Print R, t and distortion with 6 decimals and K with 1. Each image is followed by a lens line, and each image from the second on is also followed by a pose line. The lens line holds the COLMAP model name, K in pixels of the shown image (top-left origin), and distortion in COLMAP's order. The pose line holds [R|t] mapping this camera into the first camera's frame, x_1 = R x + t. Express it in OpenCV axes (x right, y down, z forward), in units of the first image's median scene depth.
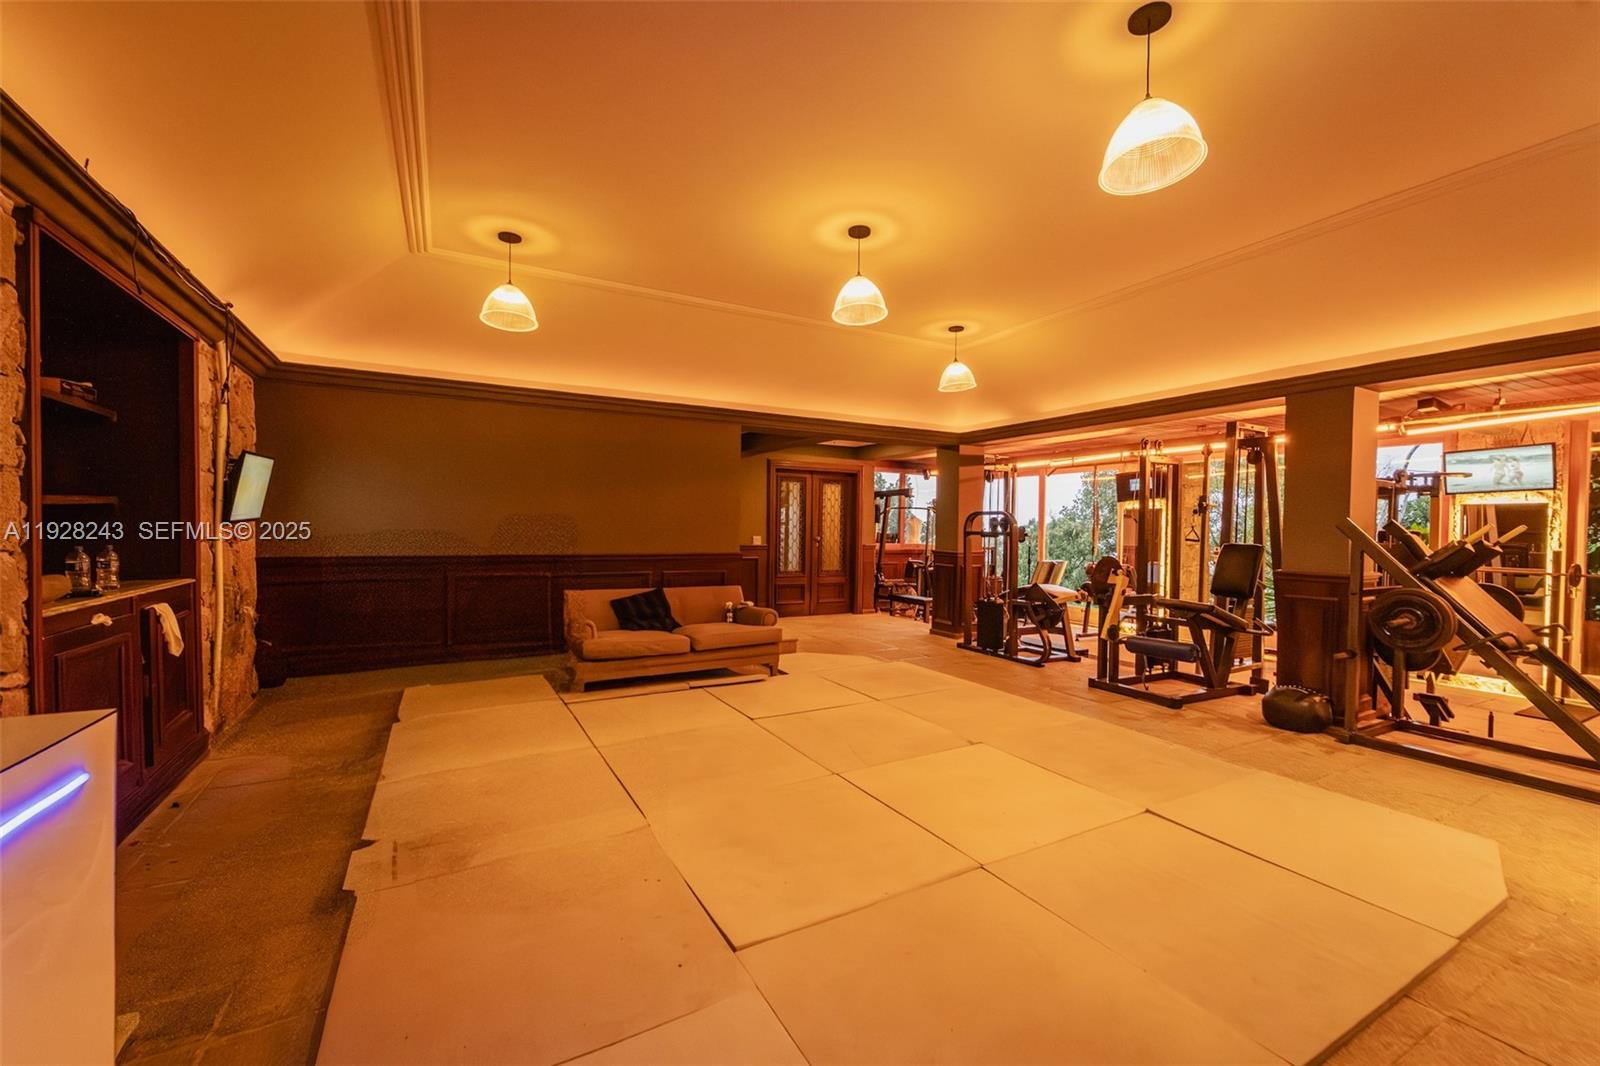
lens RADIAL K [[635.7, 0, 793.2], [0, 635.7, 540.0], [0, 0, 1]] dist [0.001569, 0.000008]
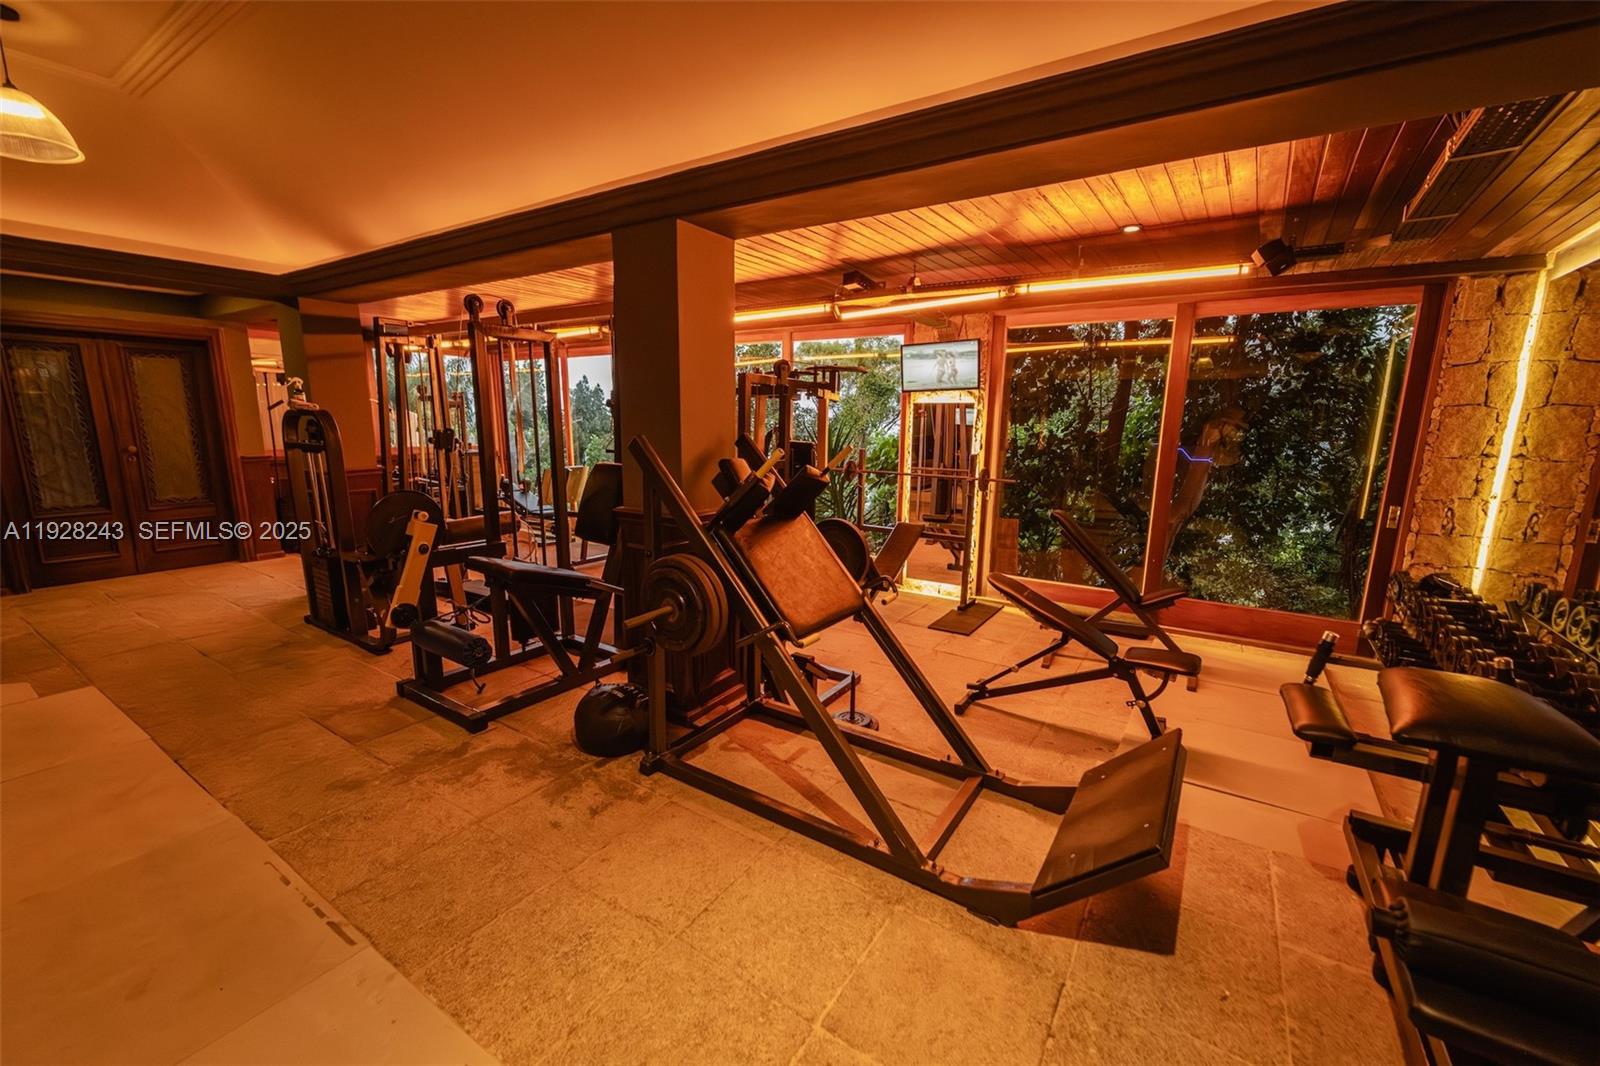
lens RADIAL K [[635.7, 0, 793.2], [0, 635.7, 540.0], [0, 0, 1]] dist [0.001569, 0.000008]
pose [[0.885151, -0.092227, 0.456073, 0.488582], [0.010682, 0.983930, 0.178238, -0.029244], [-0.465182, -0.152895, 0.871911, 0.256342]]
